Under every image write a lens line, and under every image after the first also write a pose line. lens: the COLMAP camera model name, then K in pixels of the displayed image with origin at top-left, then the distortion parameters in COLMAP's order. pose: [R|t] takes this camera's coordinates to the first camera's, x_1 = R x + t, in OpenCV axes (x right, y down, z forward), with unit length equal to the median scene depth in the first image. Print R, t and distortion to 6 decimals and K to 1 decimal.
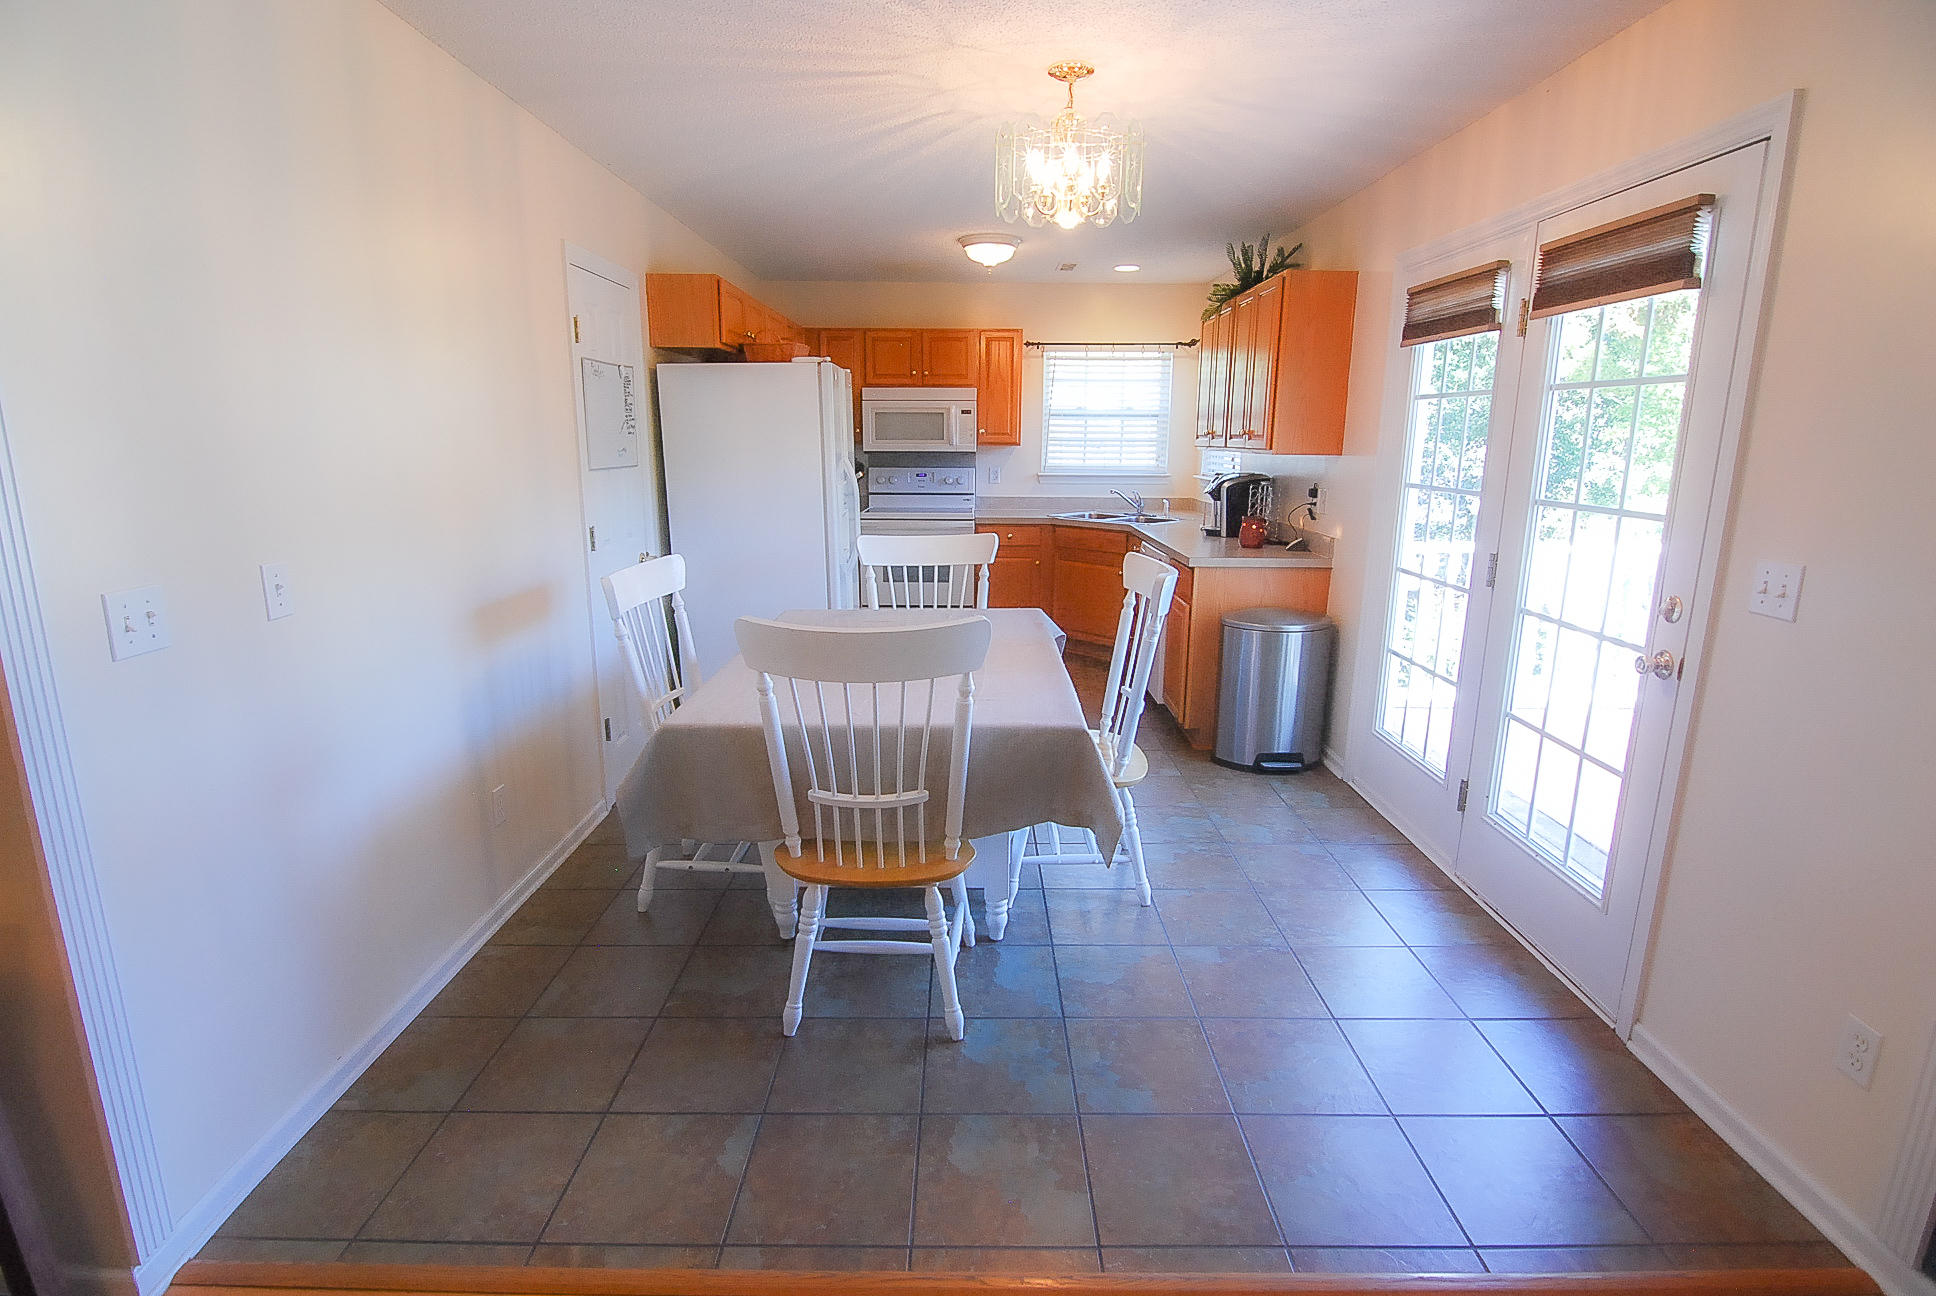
lens RADIAL K [[936.7, 0, 966.7], [0, 936.7, 638.2], [0, 0, 1]] dist [-0.001762, -0.013360]
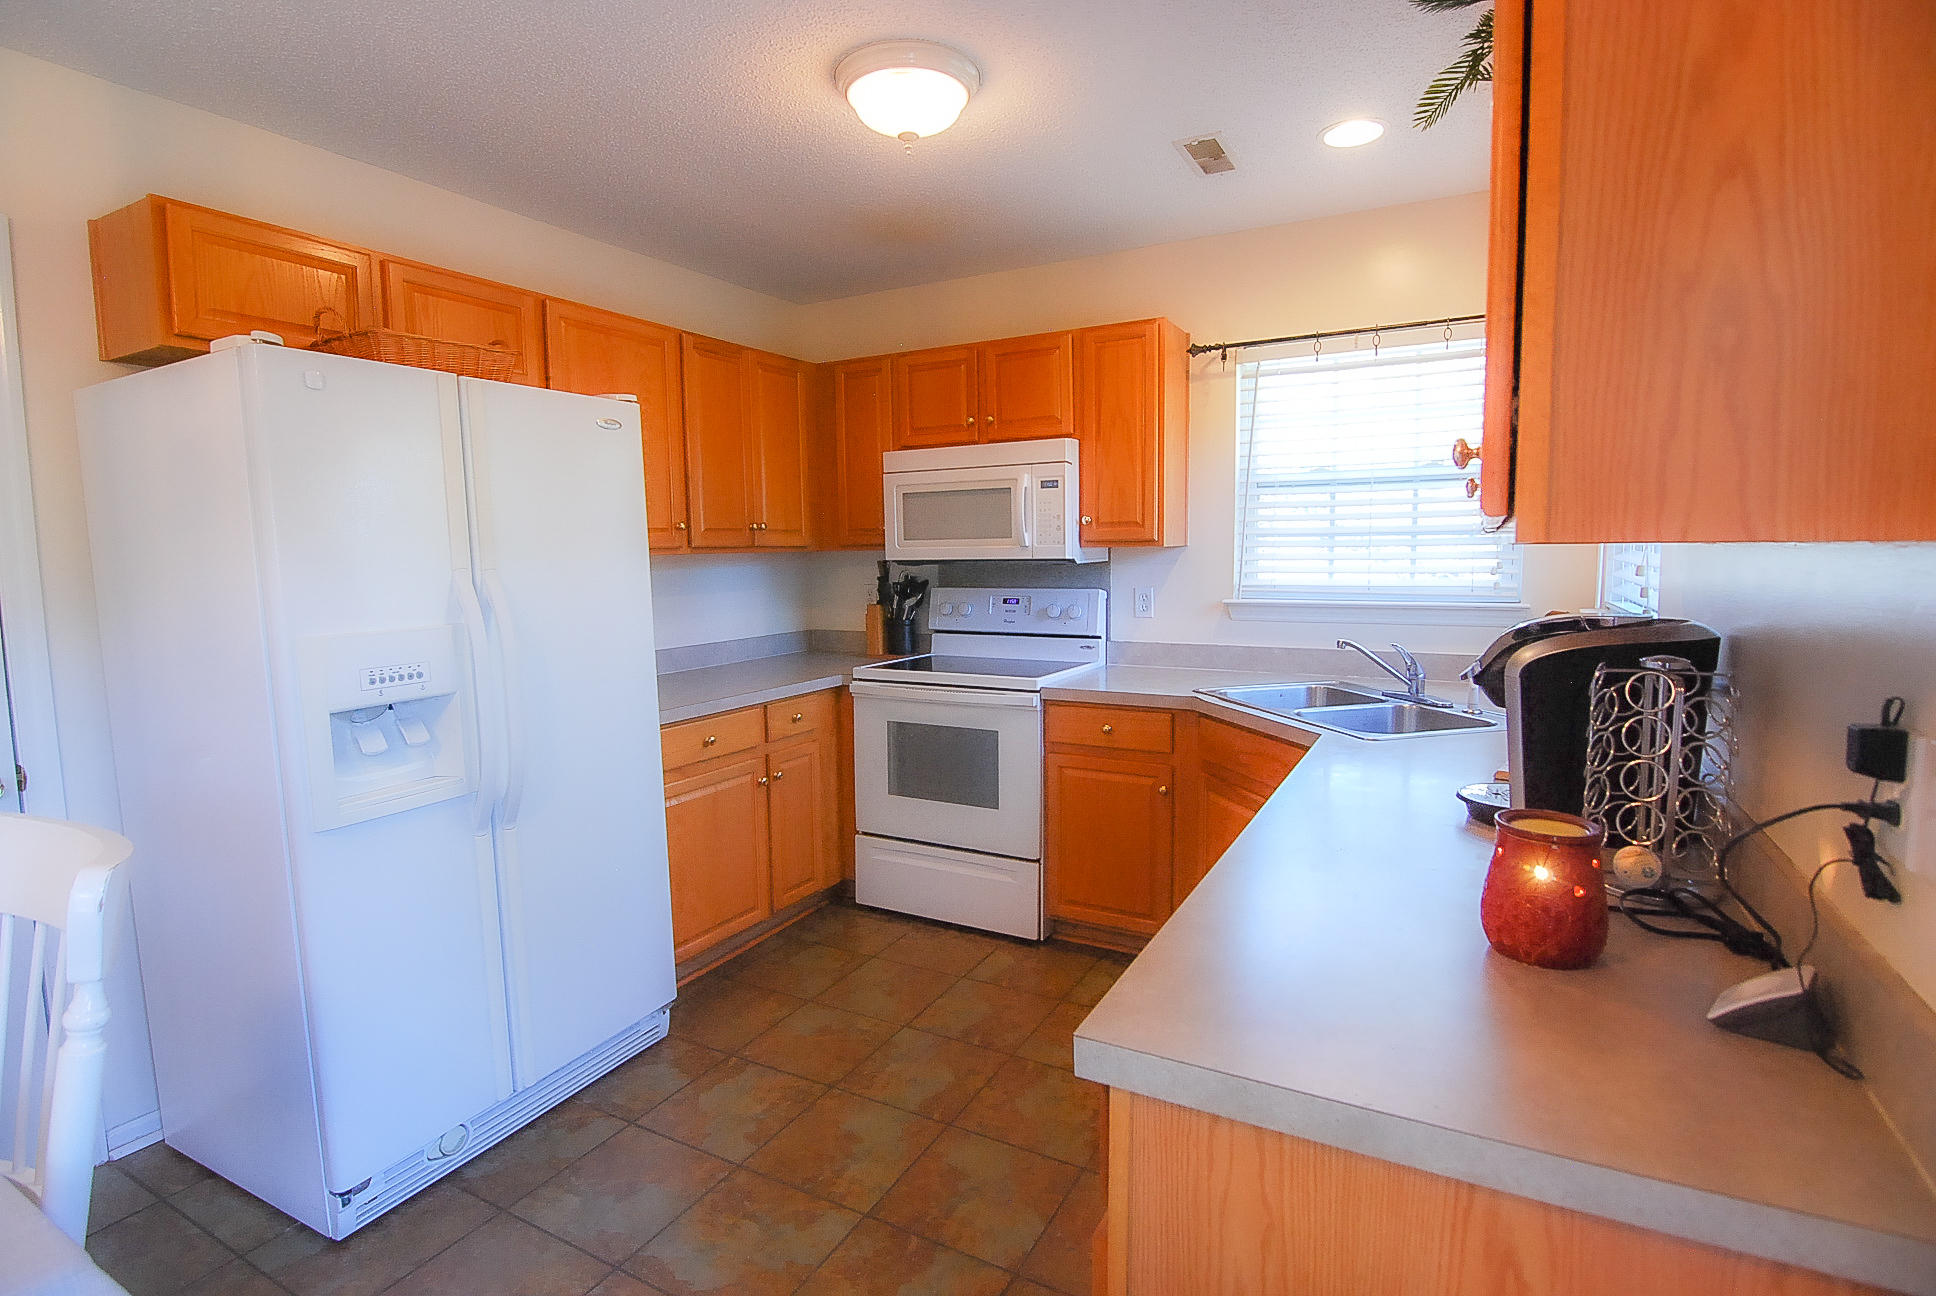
lens RADIAL K [[936.7, 0, 966.7], [0, 936.7, 638.2], [0, 0, 1]] dist [-0.001762, -0.013360]
pose [[0.879239, 0.028361, -0.475537, 0.263786], [-0.084978, 0.991553, -0.097984, -0.127064], [0.468741, 0.126561, 0.874222, 0.668364]]
